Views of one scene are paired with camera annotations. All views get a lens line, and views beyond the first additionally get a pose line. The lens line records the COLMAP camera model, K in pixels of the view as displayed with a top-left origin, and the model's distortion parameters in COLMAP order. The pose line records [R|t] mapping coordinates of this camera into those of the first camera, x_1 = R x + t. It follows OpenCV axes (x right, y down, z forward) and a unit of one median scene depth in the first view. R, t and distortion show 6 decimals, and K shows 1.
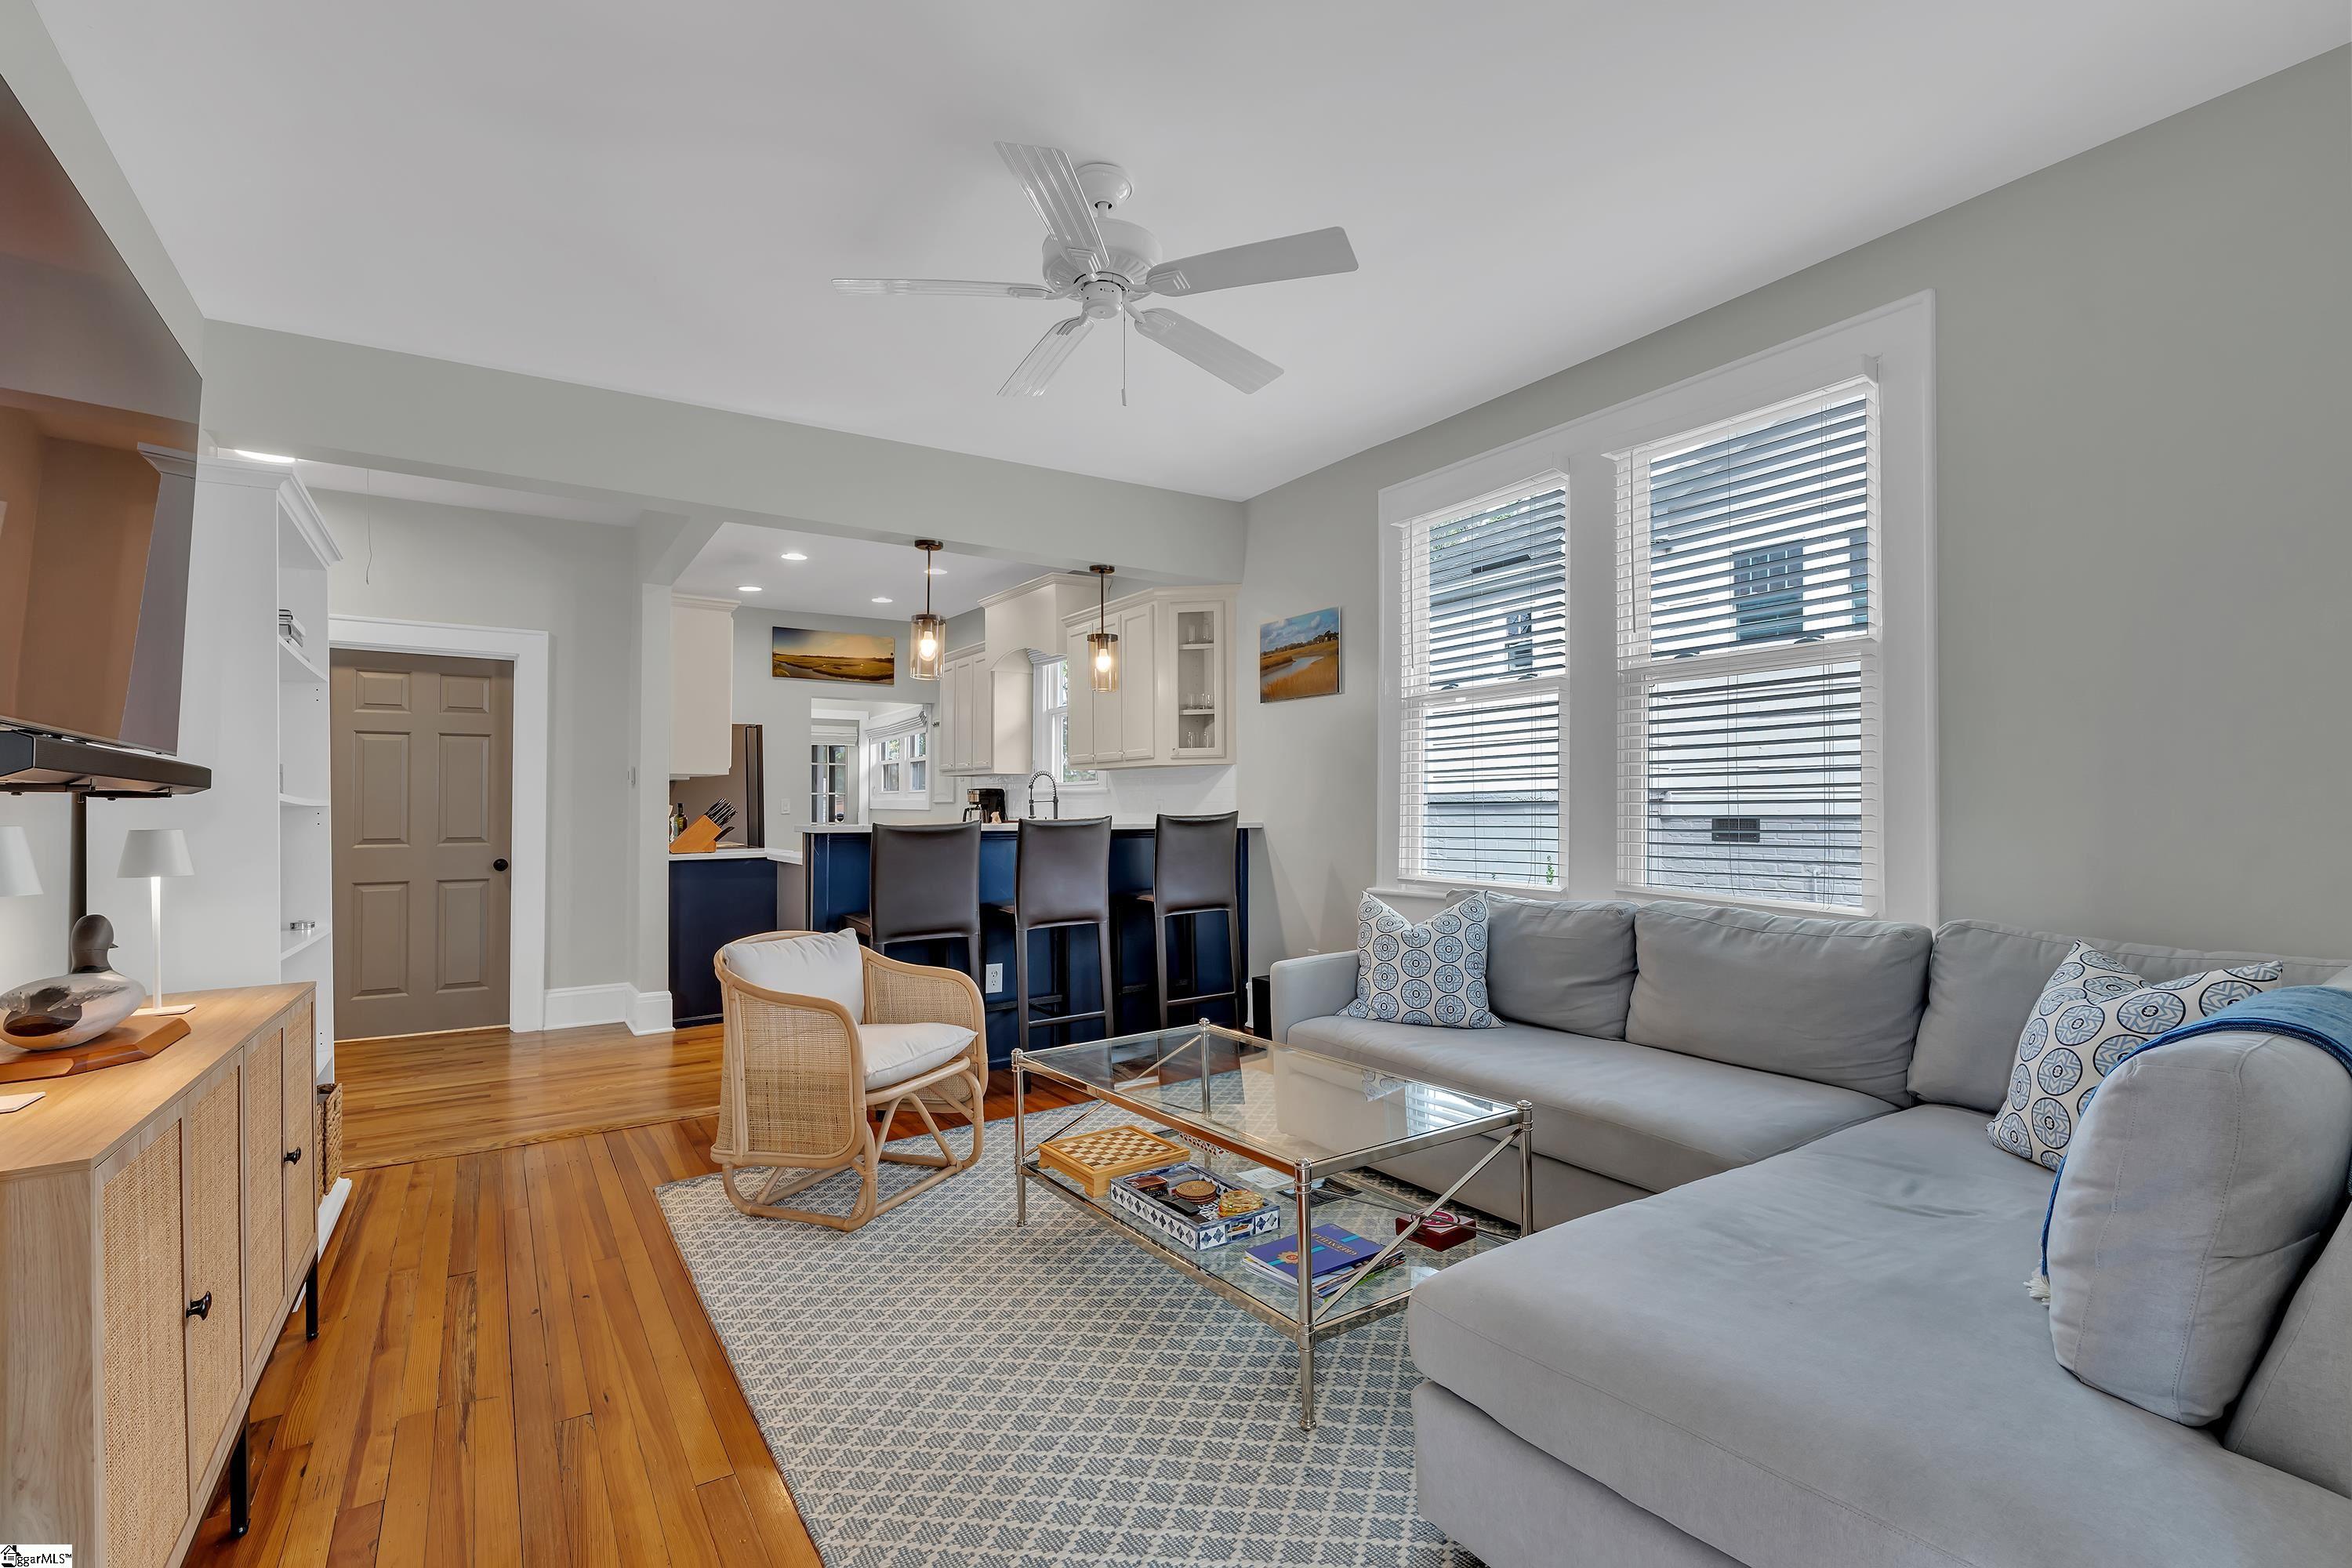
lens RADIAL K [[1030.0, 0, 1163.2], [0, 1030.0, 795.5], [0, 0, 1]] dist [-0.007514, 0.002567]
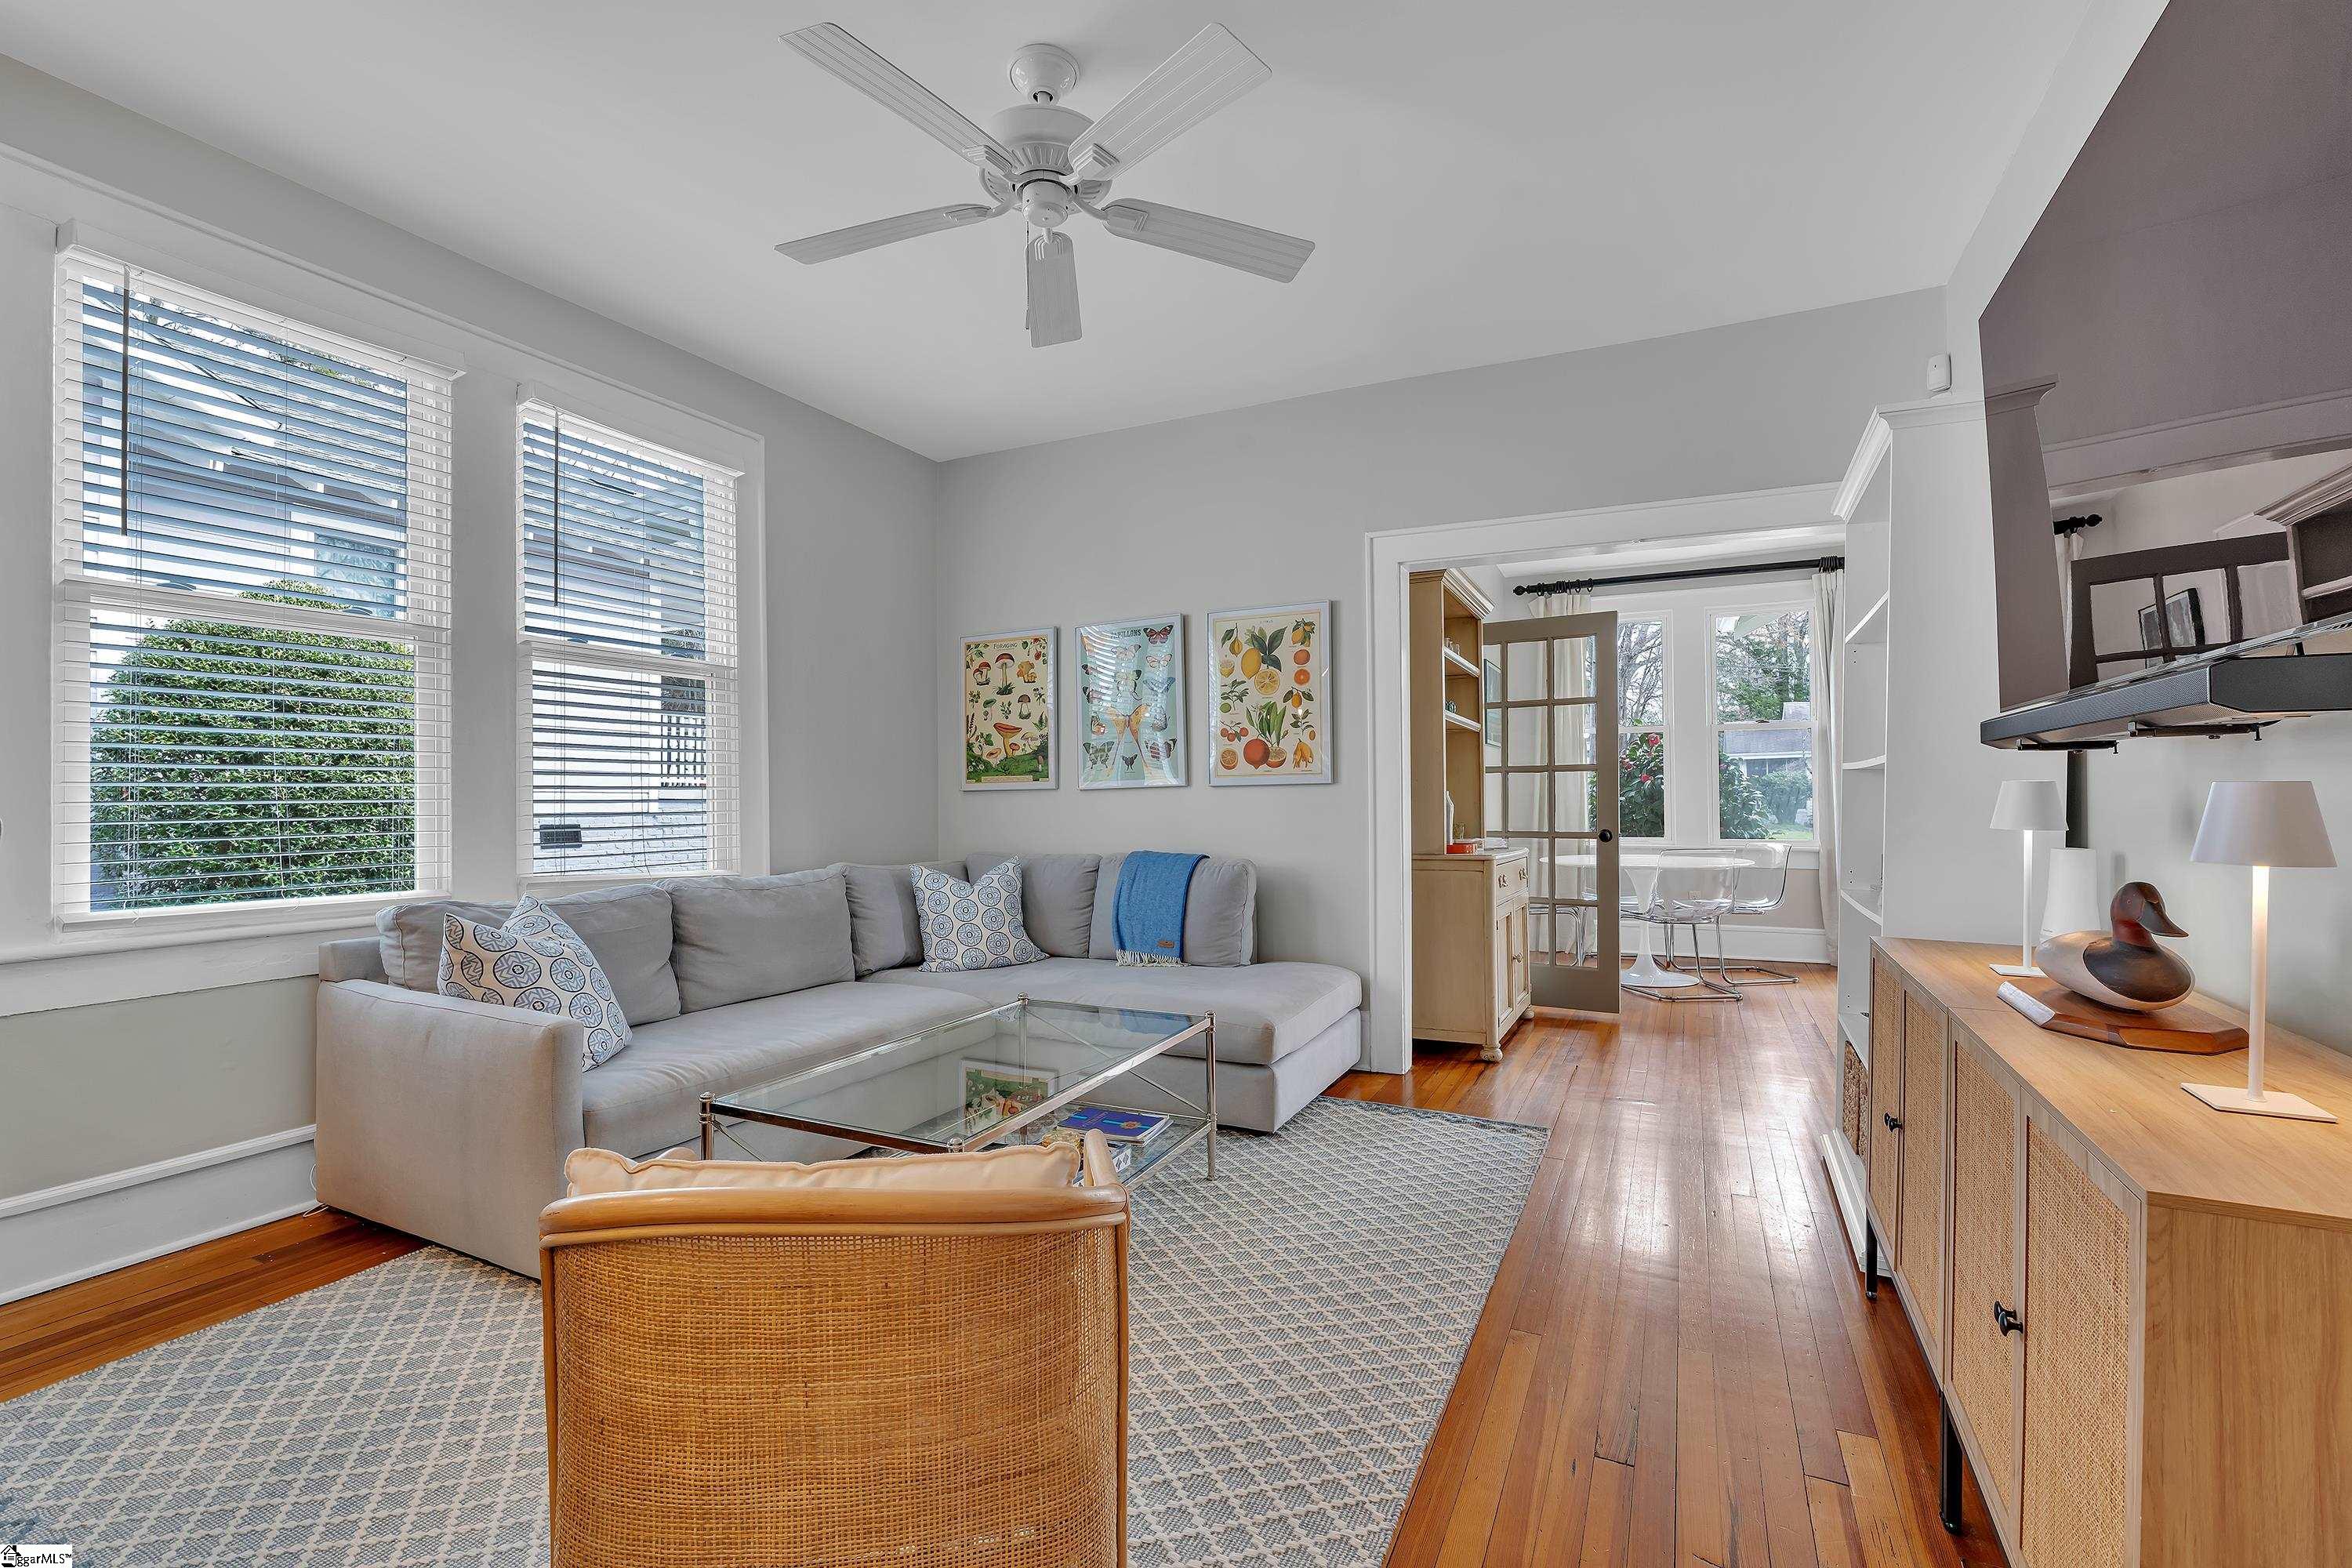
lens RADIAL K [[1030.0, 0, 1184.0], [0, 1030.0, 801.5], [0, 0, 1]] dist [-0.007514, 0.002567]
pose [[-0.519688, 0.005476, 0.854339, -0.412535], [-0.002364, 0.999966, -0.007847, 0.018131], [-0.854353, -0.006097, -0.519658, 0.630740]]
